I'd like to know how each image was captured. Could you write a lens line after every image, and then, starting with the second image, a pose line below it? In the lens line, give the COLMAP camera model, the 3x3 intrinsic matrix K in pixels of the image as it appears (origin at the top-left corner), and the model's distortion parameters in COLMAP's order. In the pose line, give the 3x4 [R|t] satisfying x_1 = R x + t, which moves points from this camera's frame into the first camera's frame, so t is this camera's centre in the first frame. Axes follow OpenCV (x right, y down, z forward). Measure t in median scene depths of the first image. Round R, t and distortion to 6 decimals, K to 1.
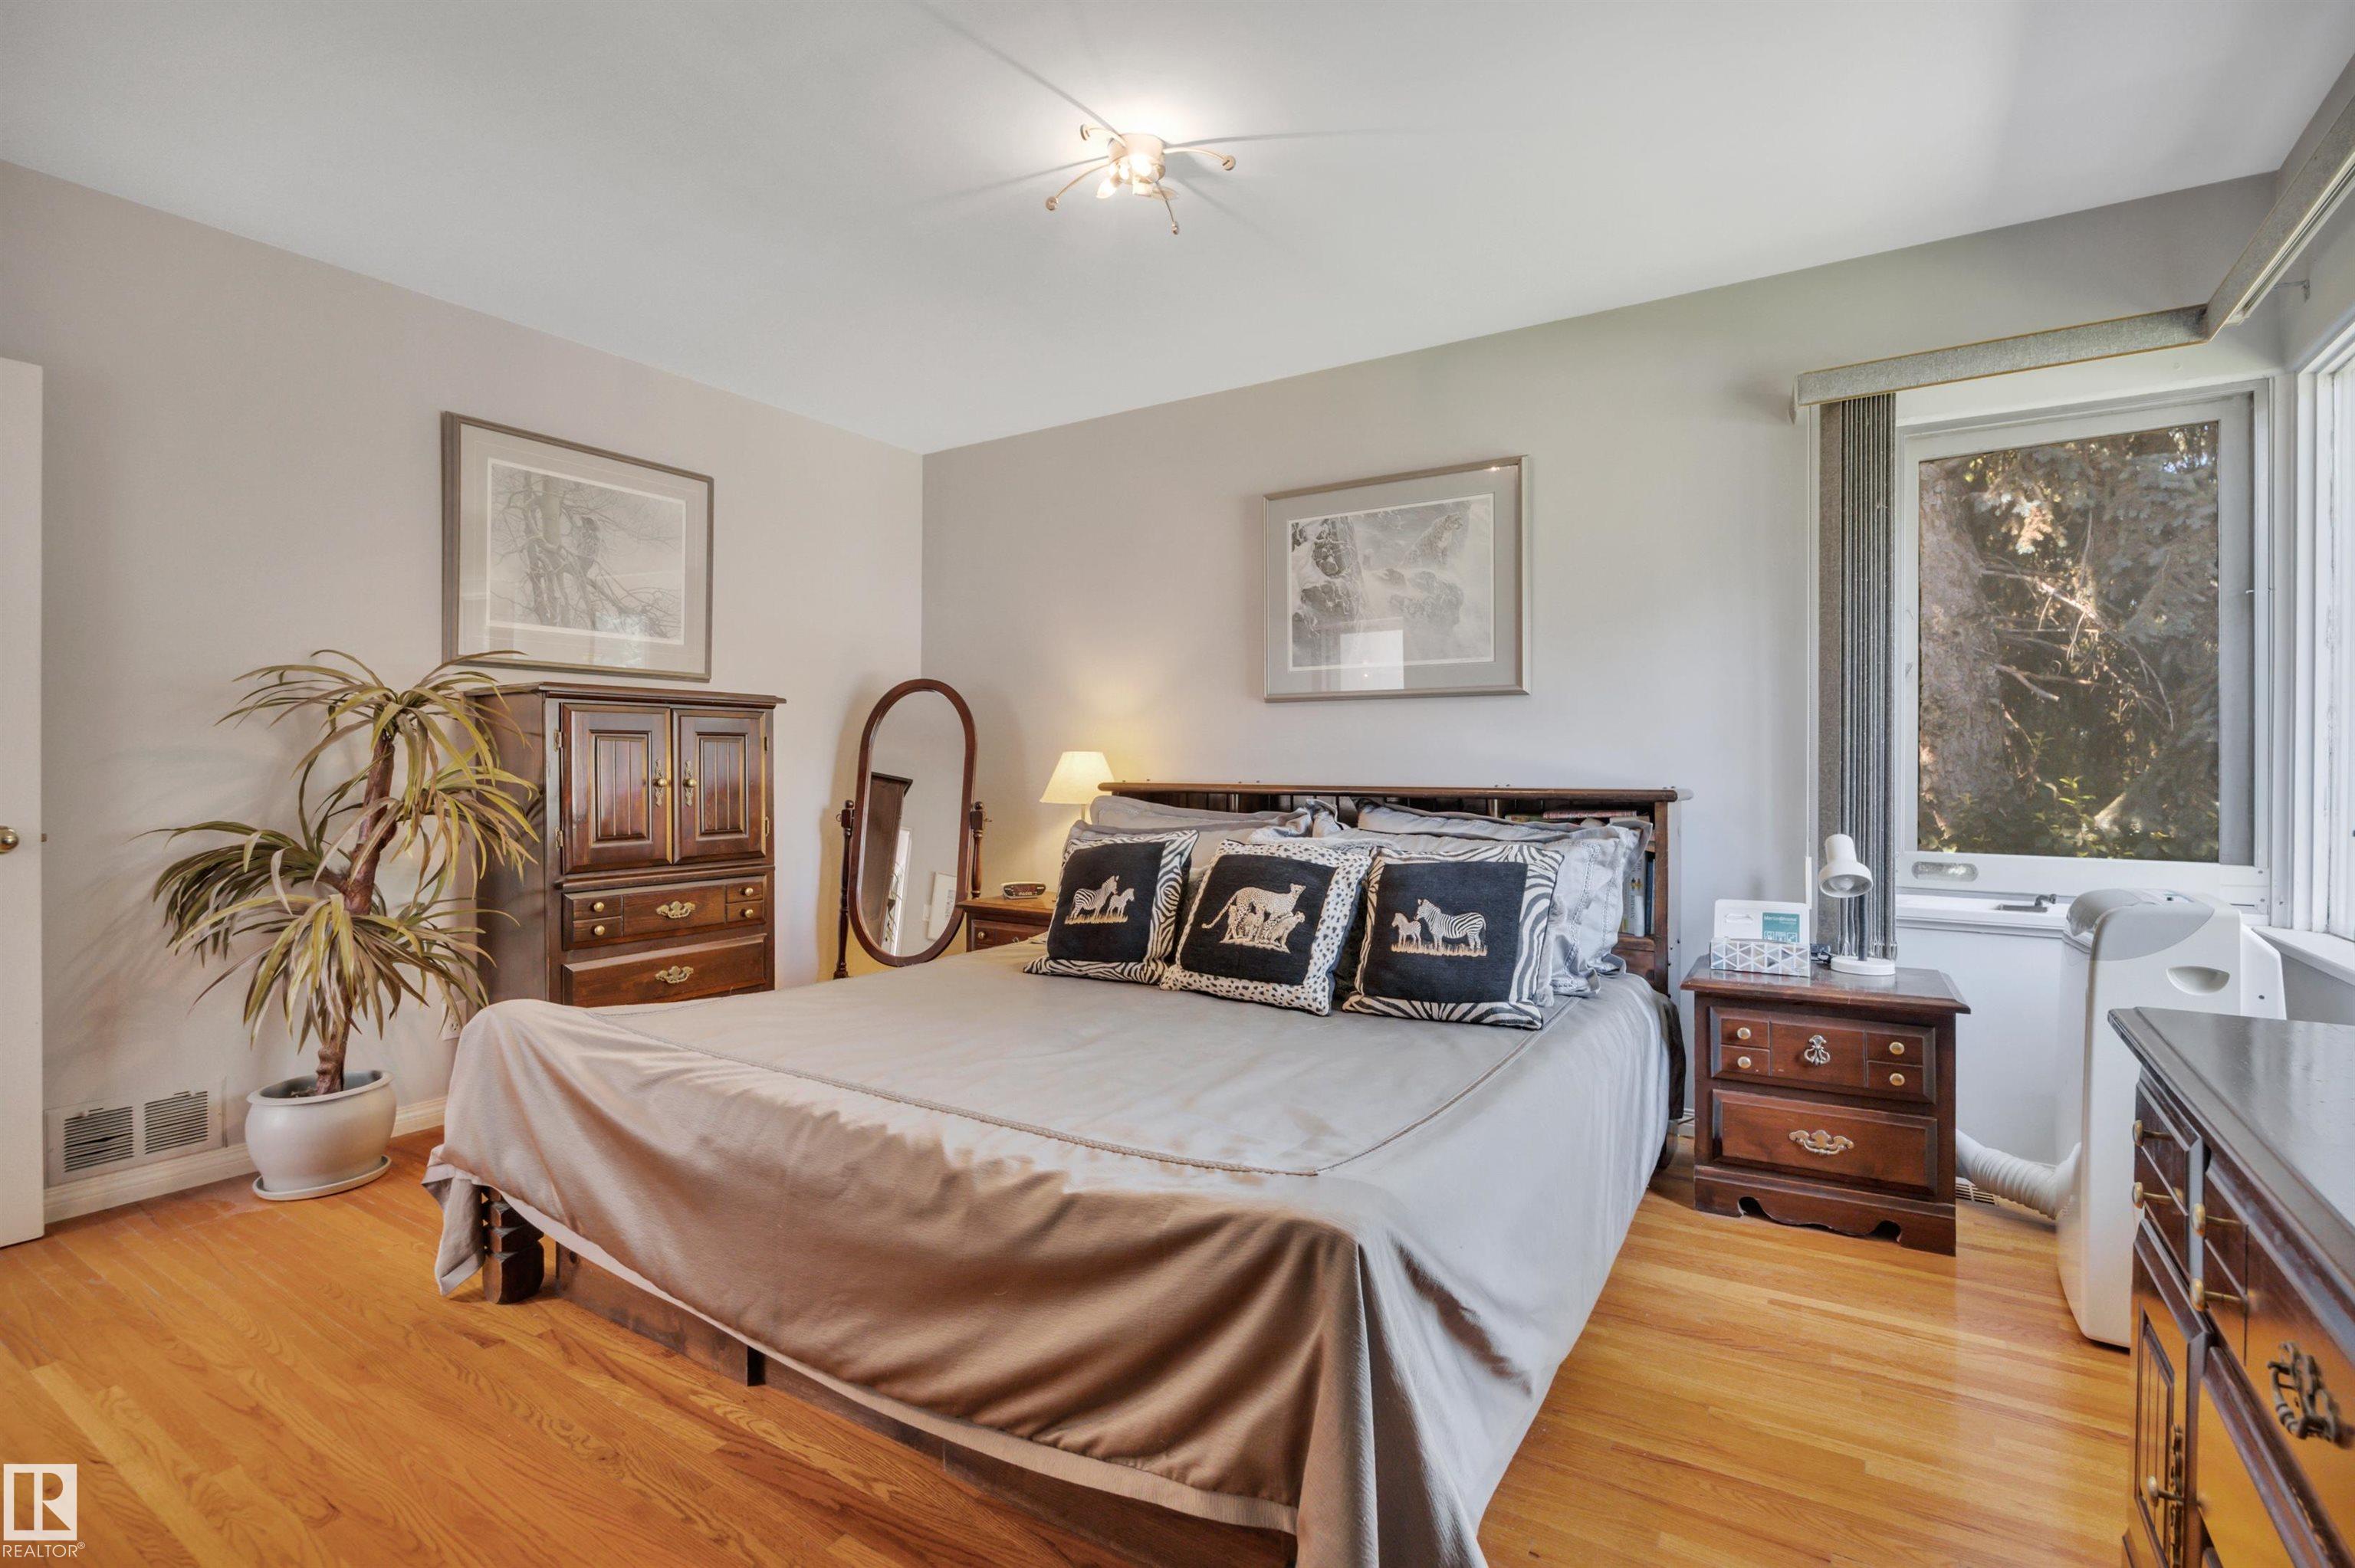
lens RADIAL K [[1090.9, 0, 1174.2], [0, 1090.9, 773.5], [0, 0, 1]] dist [-0.008084, 0.000202]
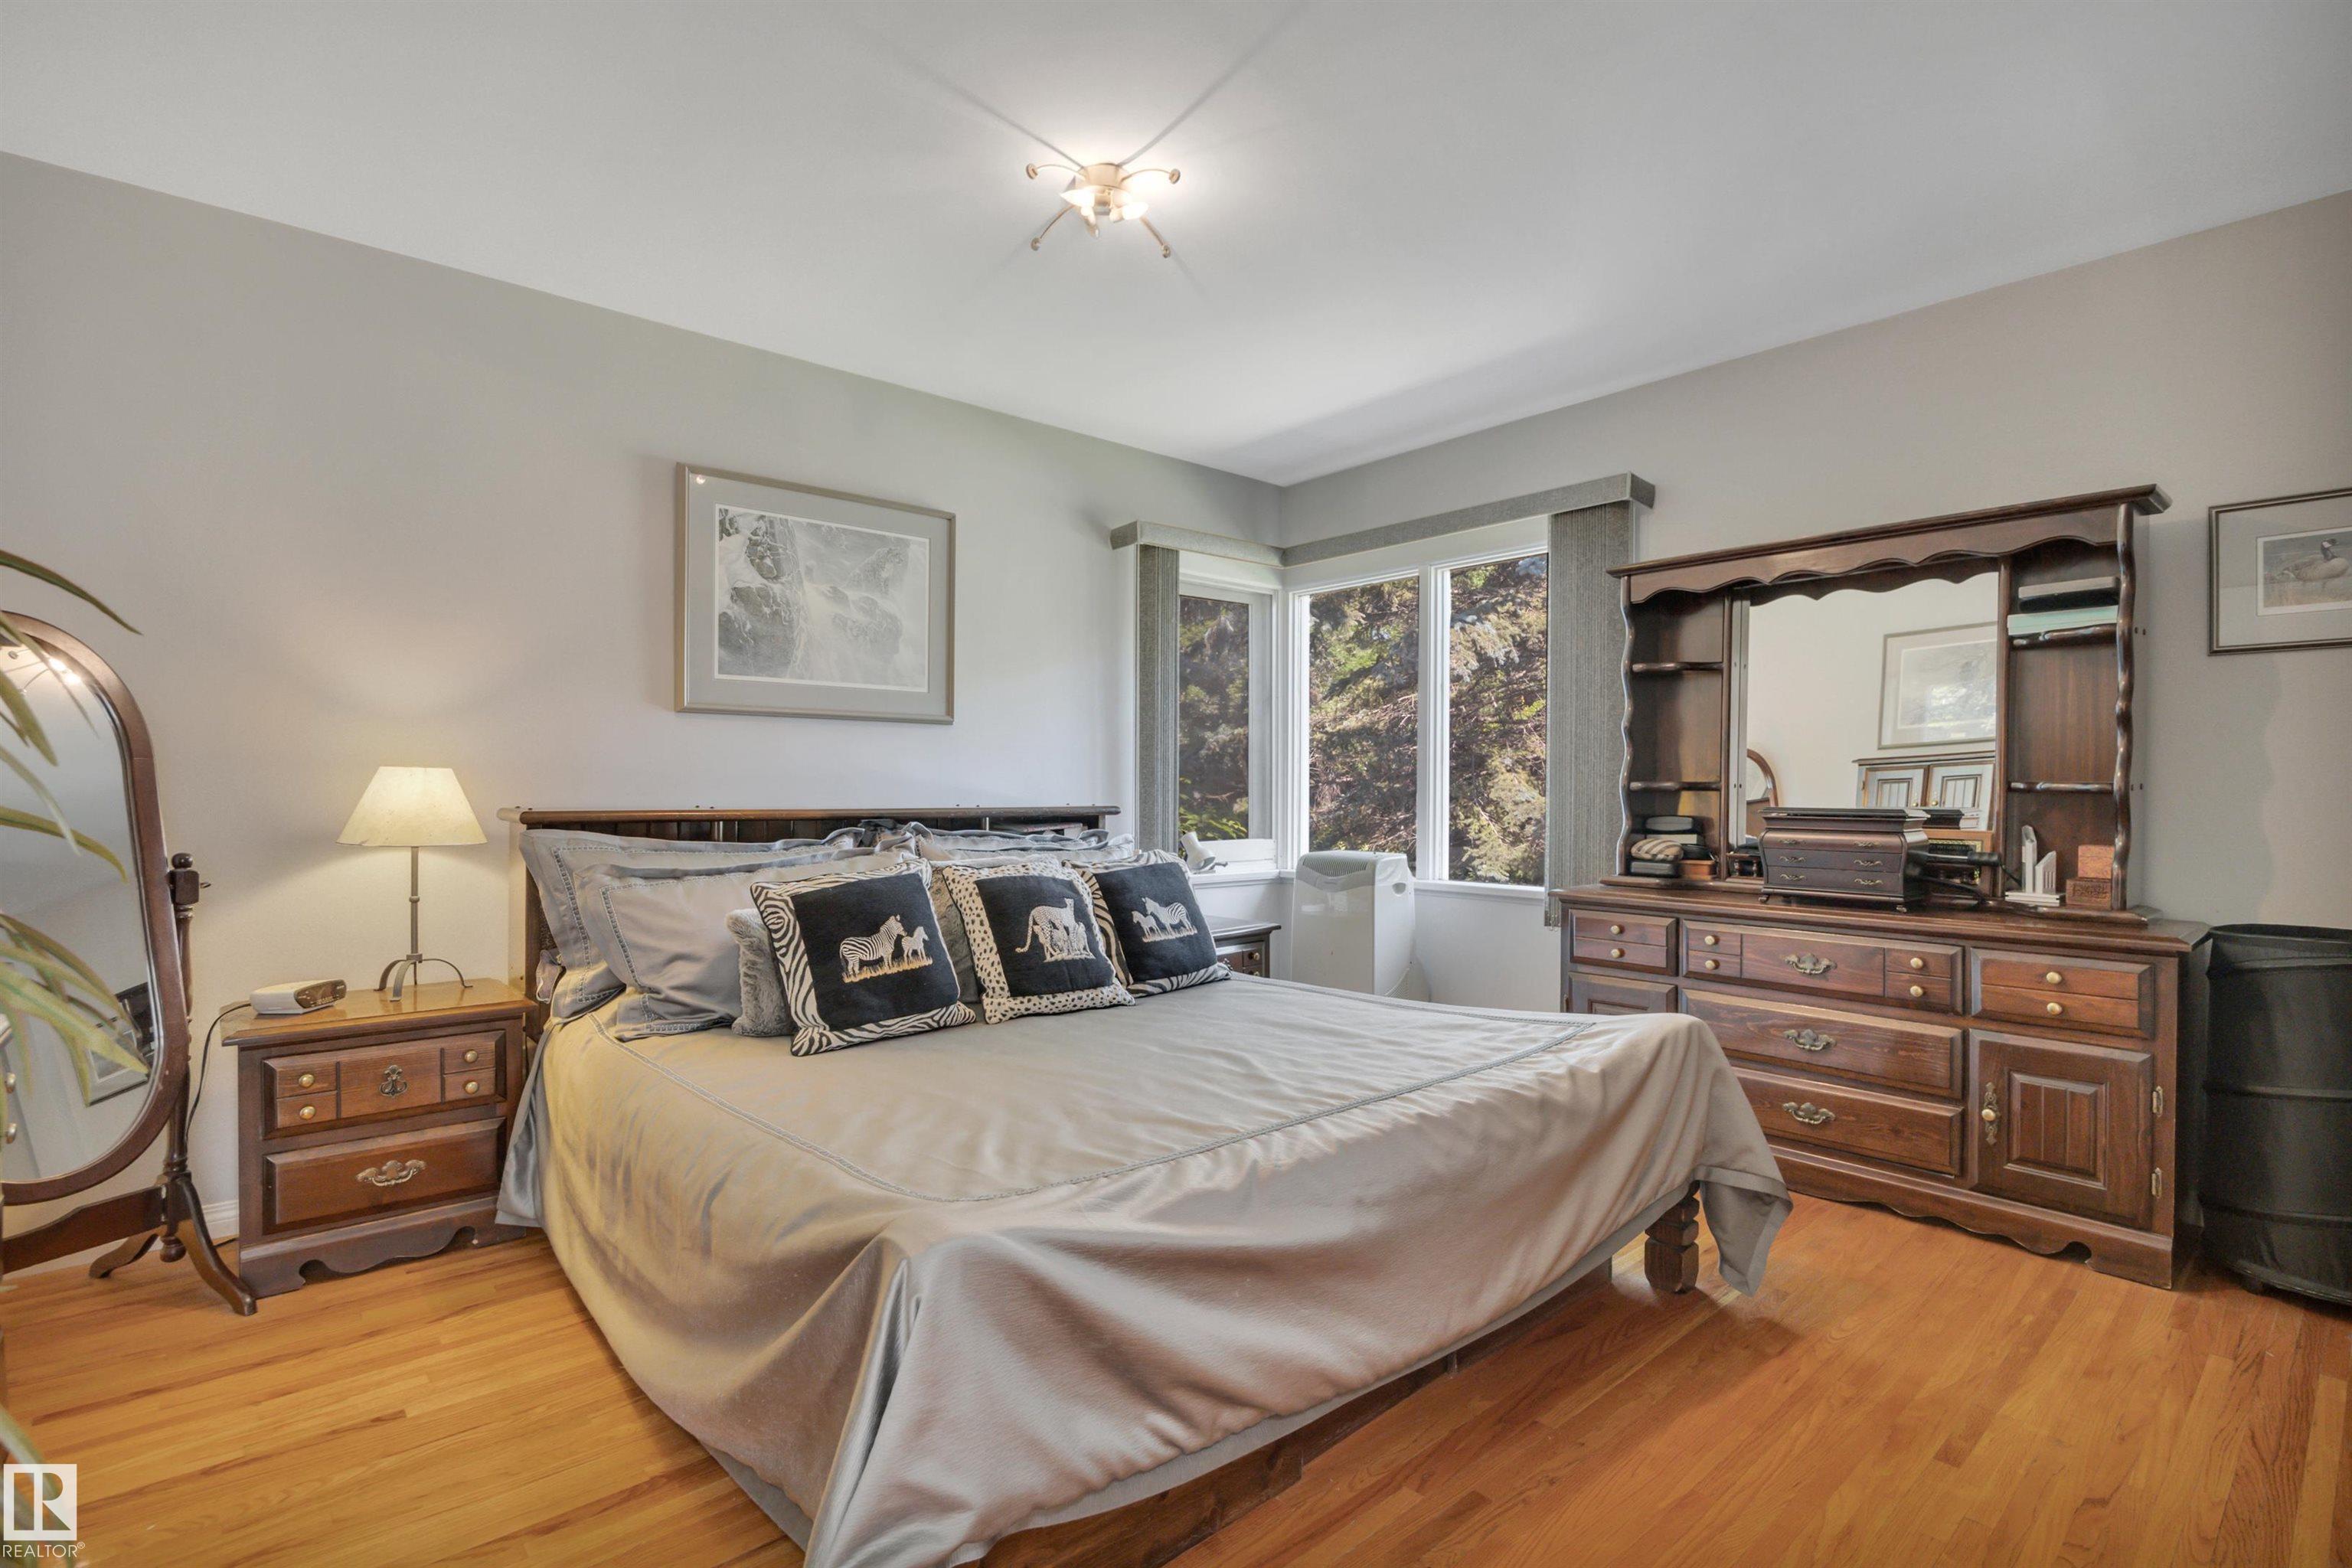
lens RADIAL K [[1089.6, 0, 1170.3], [0, 1089.6, 794.5], [0, 0, 1]] dist [-0.008084, 0.000202]
pose [[0.285029, -0.008502, 0.958481, -0.680190], [-0.000600, 0.999959, 0.009049, -0.009676], [-0.958519, -0.003155, 0.285012, 0.443461]]
